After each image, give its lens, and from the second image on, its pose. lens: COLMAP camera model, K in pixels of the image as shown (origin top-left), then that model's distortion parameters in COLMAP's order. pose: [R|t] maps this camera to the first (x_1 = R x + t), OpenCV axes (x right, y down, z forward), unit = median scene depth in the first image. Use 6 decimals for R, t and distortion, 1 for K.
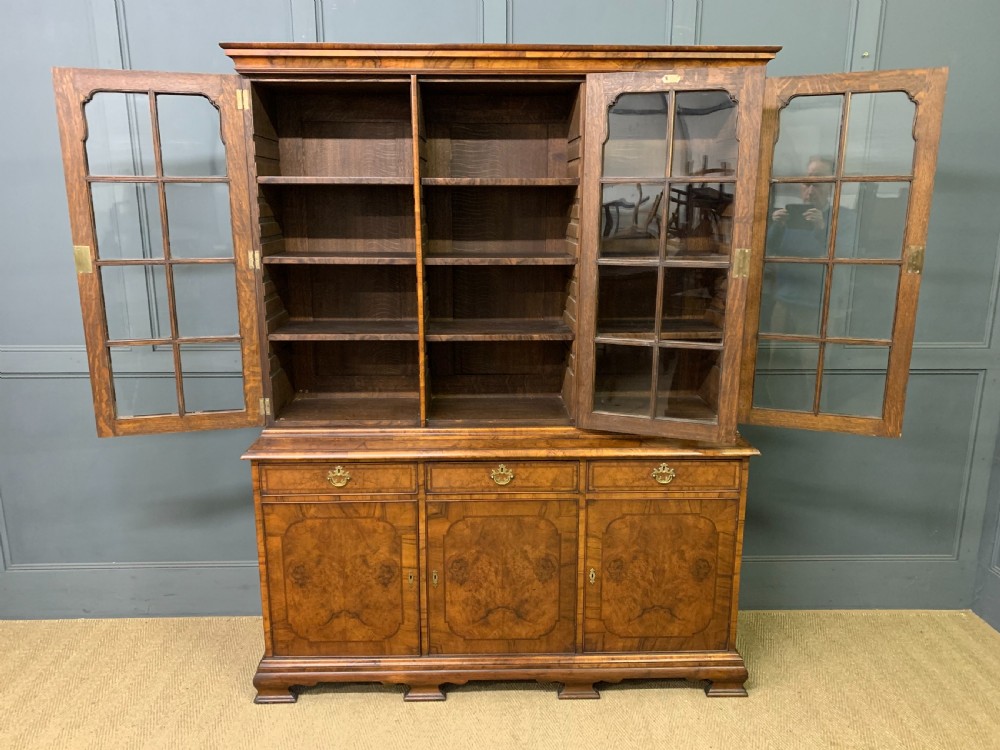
lens RADIAL K [[776.4, 0, 503.3], [0, 776.4, 372.0], [0, 0, 1]] dist [0.032234, -0.026958]
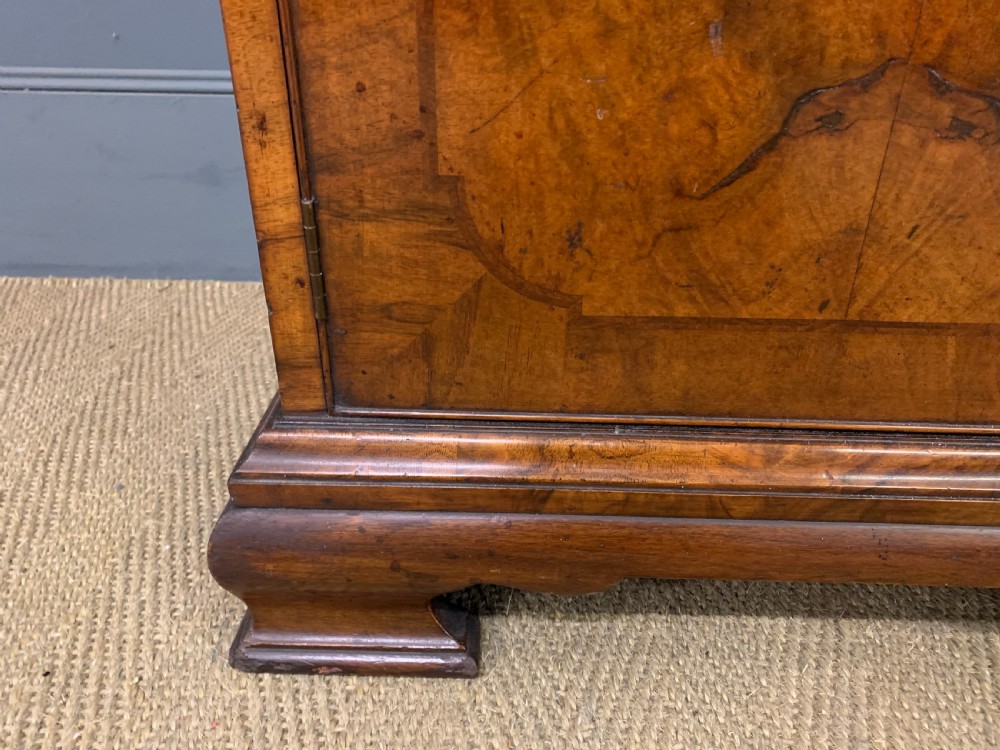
lens RADIAL K [[776.4, 0, 495.4], [0, 776.4, 364.0], [0, 0, 1]] dist [0.032234, -0.026958]
pose [[0.998598, 0.027176, -0.045433, -0.265353], [-0.013799, 0.962139, 0.272209, 0.325590], [0.051111, -0.271200, 0.961165, 0.889658]]
